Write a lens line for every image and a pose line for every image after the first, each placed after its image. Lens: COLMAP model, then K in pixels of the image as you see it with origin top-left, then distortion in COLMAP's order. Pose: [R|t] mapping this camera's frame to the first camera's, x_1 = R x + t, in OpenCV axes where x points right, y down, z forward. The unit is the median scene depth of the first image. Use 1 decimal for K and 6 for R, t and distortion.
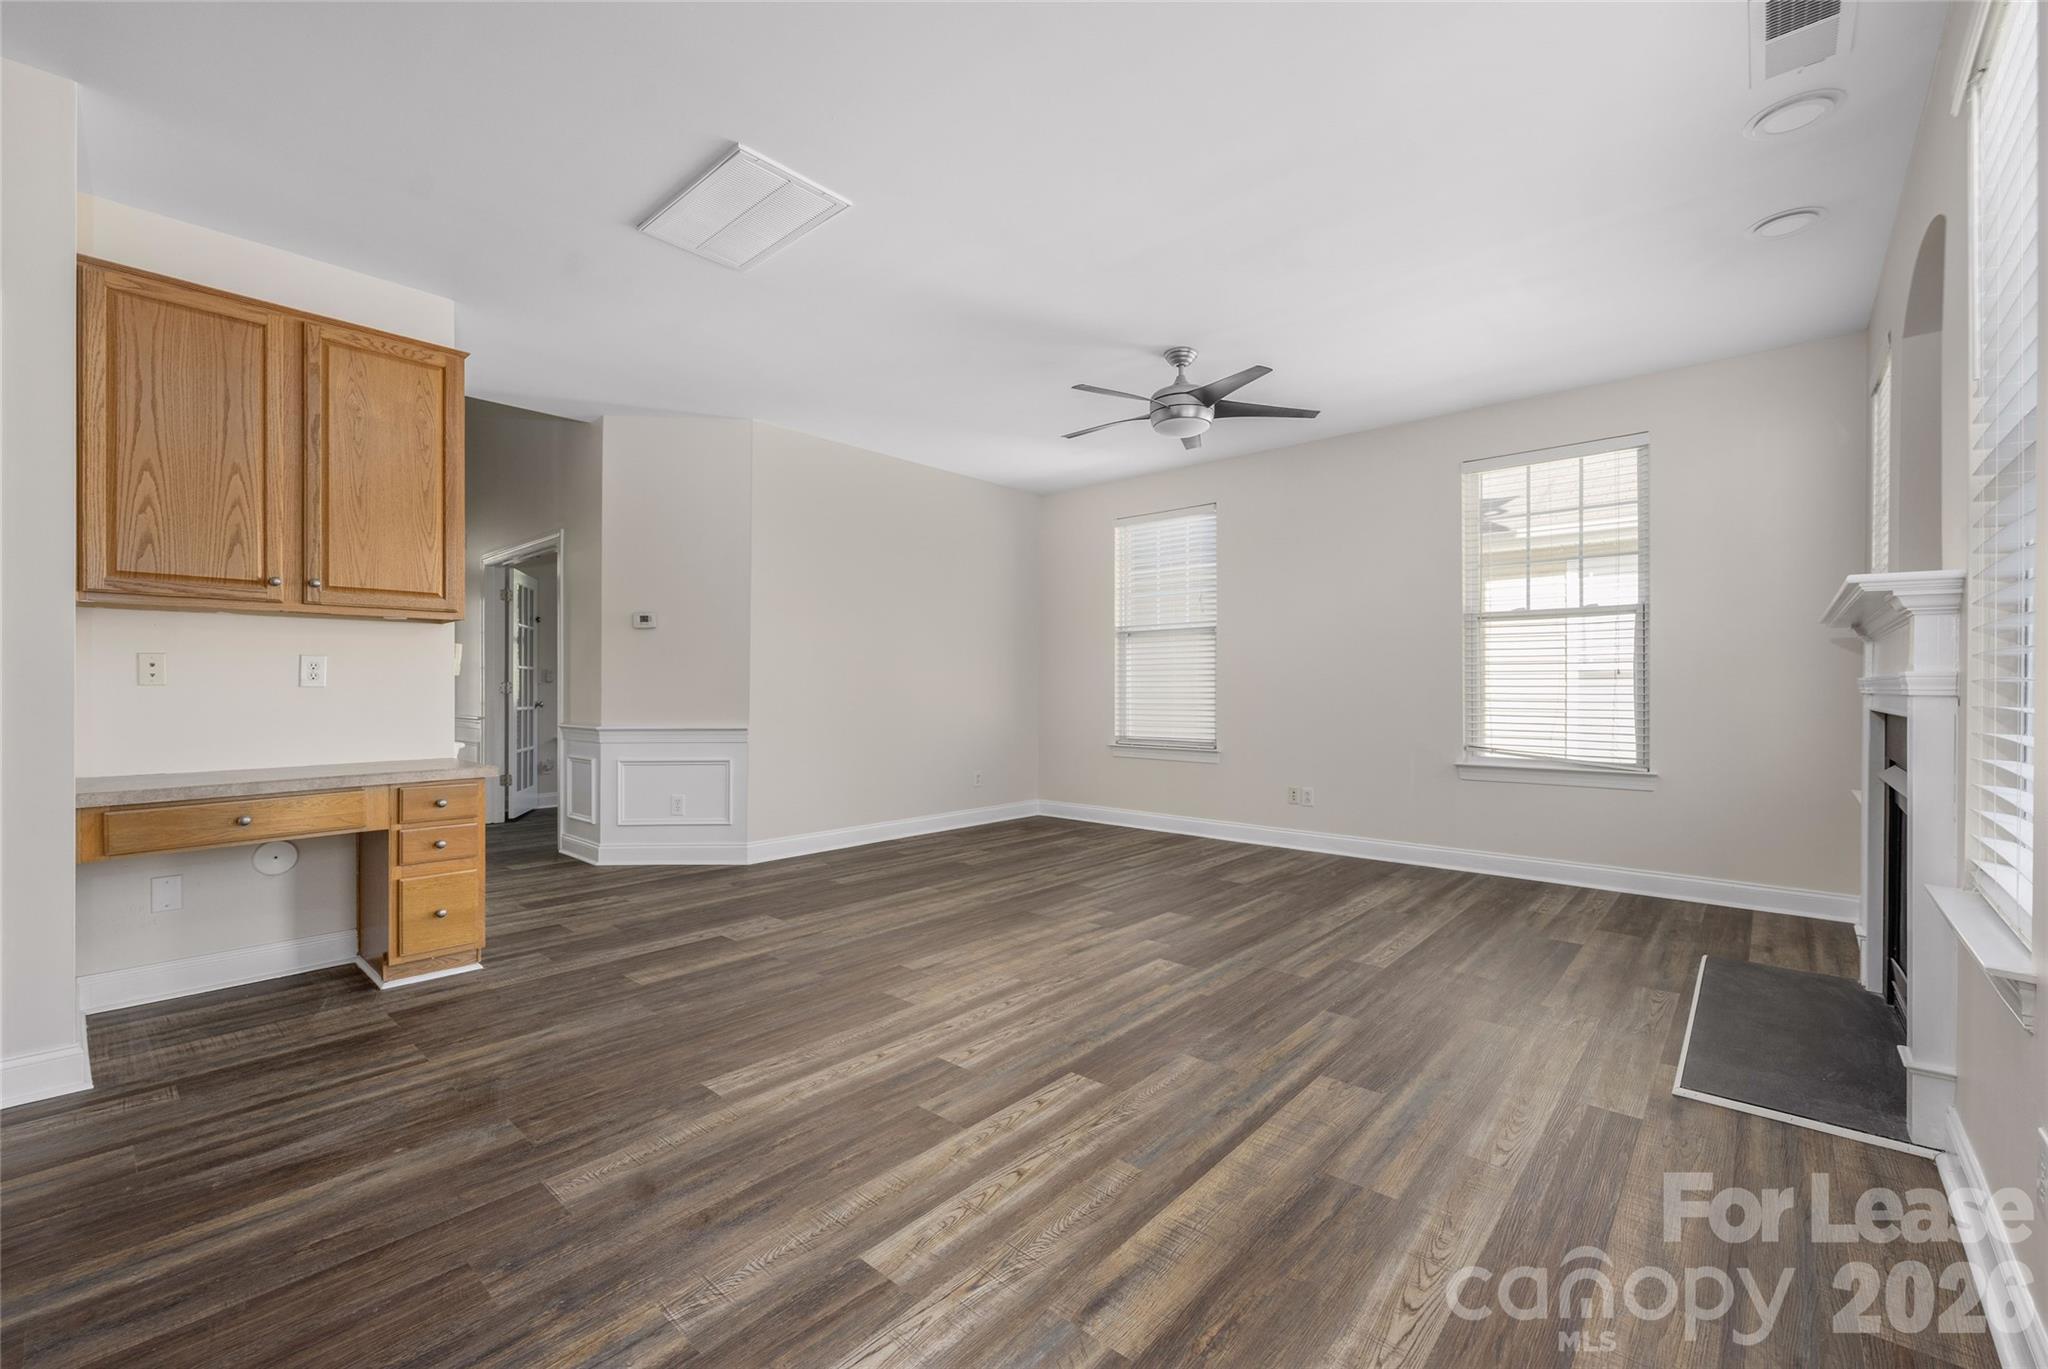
lens RADIAL K [[842.7, 0, 1018.9], [0, 842.7, 687.7], [0, 0, 1]] dist [-0.007142, 0.000551]
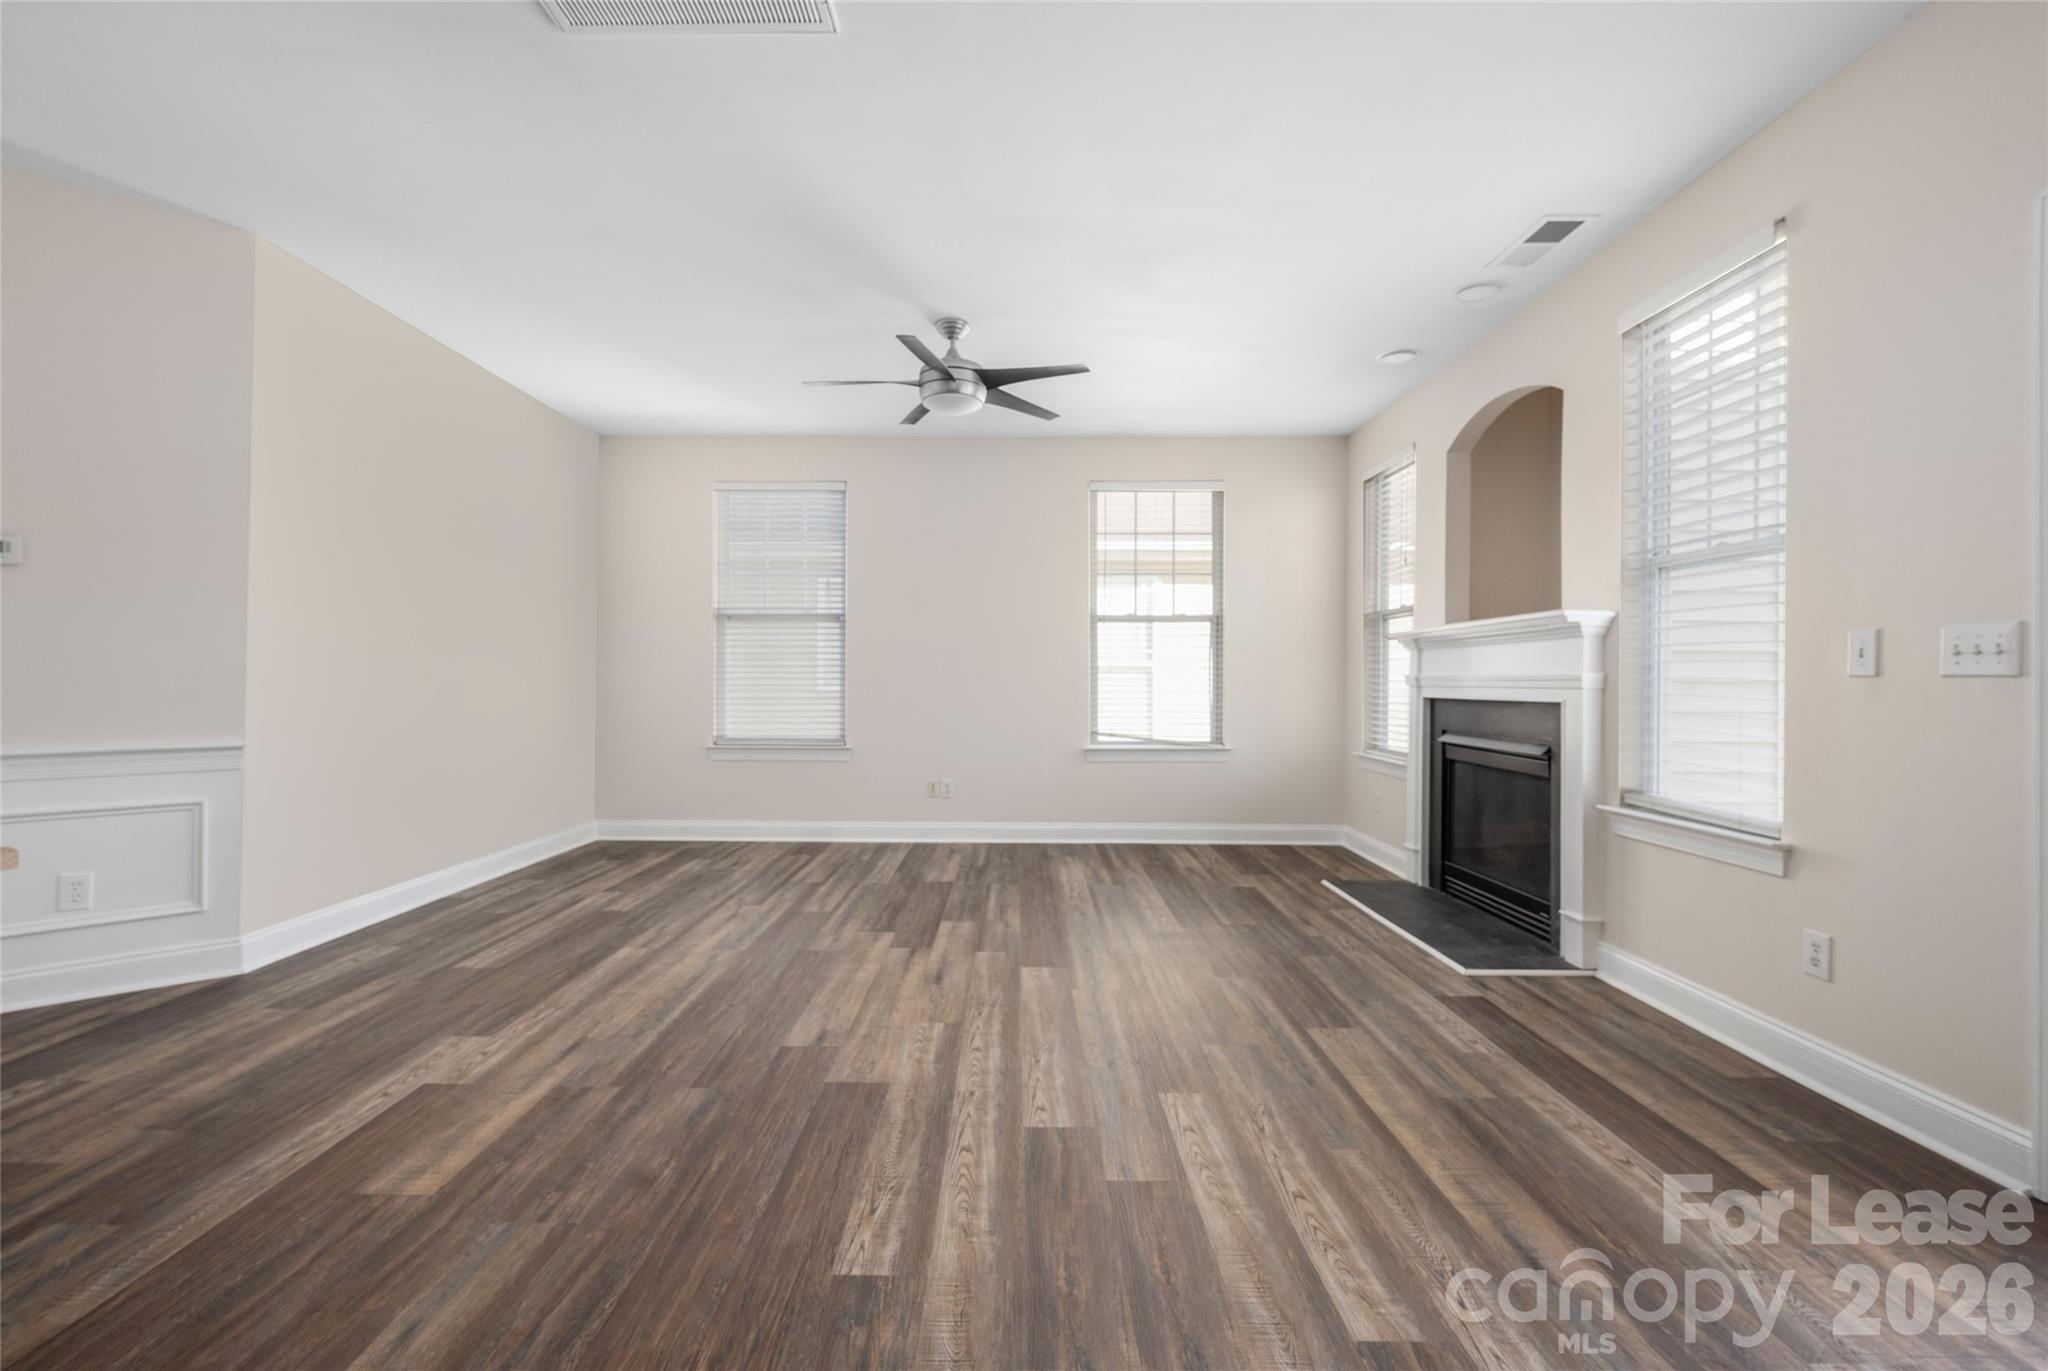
lens RADIAL K [[889.5, 0, 1004.3], [0, 889.5, 676.5], [0, 0, 1]] dist [-0.004806, 0.000065]
pose [[0.755929, 0.005188, 0.654633, -0.427070], [-0.003249, 0.999986, -0.004173, -0.000043], [-0.654646, 0.001028, 0.755935, 0.219196]]
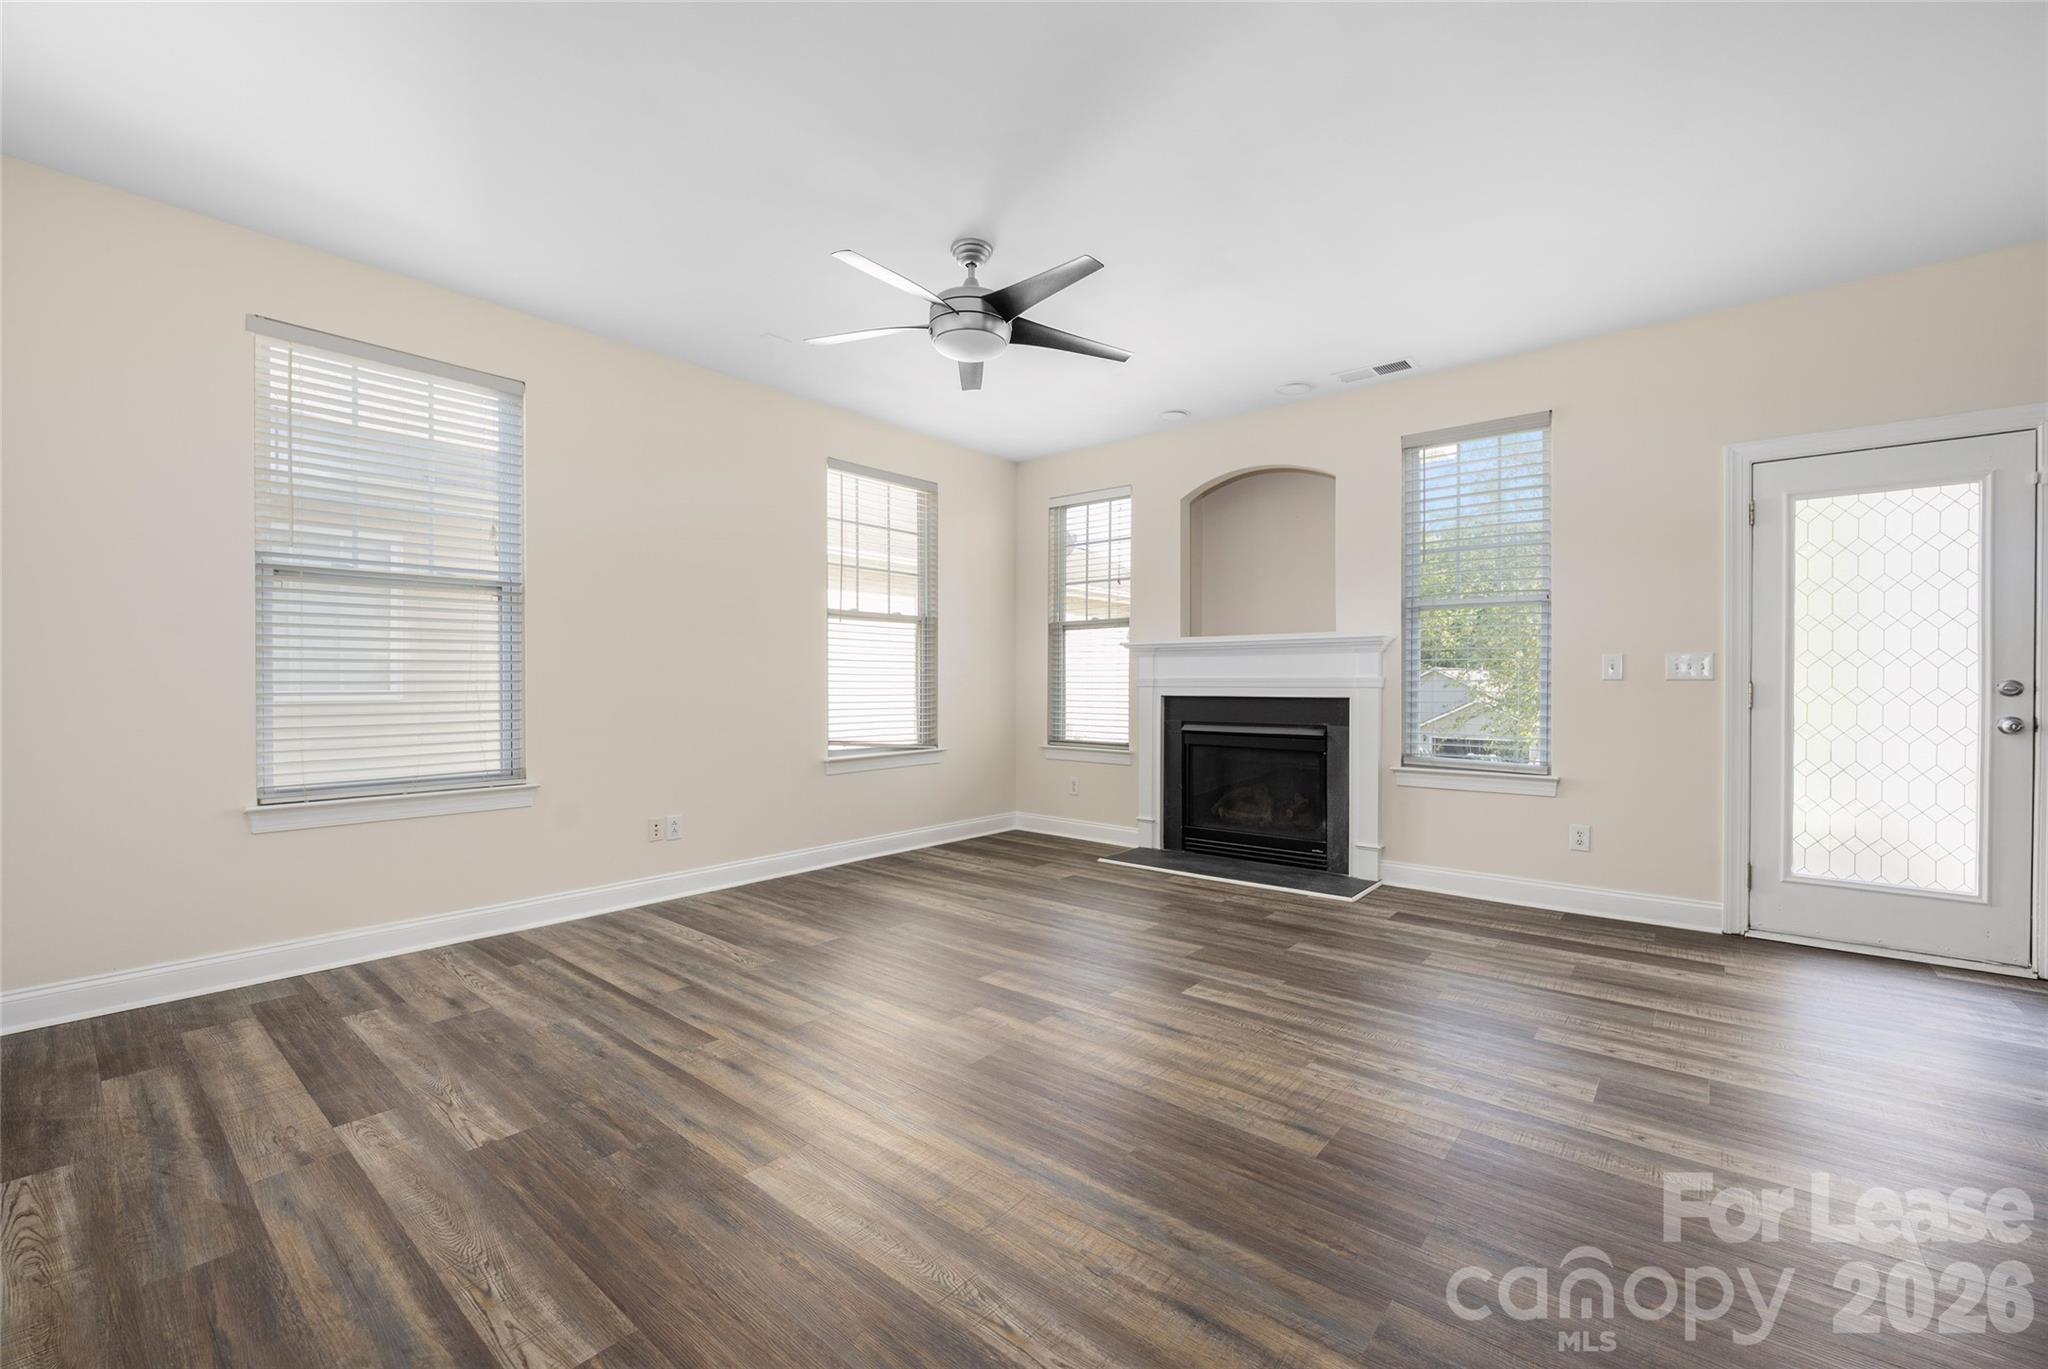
lens RADIAL K [[842.7, 0, 1009.4], [0, 842.7, 683.9], [0, 0, 1]] dist [-0.007142, 0.000551]
pose [[-0.025944, -0.003229, 0.999658, -0.598389], [0.000155, 0.999995, 0.003234, -0.002653], [-0.999663, 0.000239, -0.025944, 1.019885]]
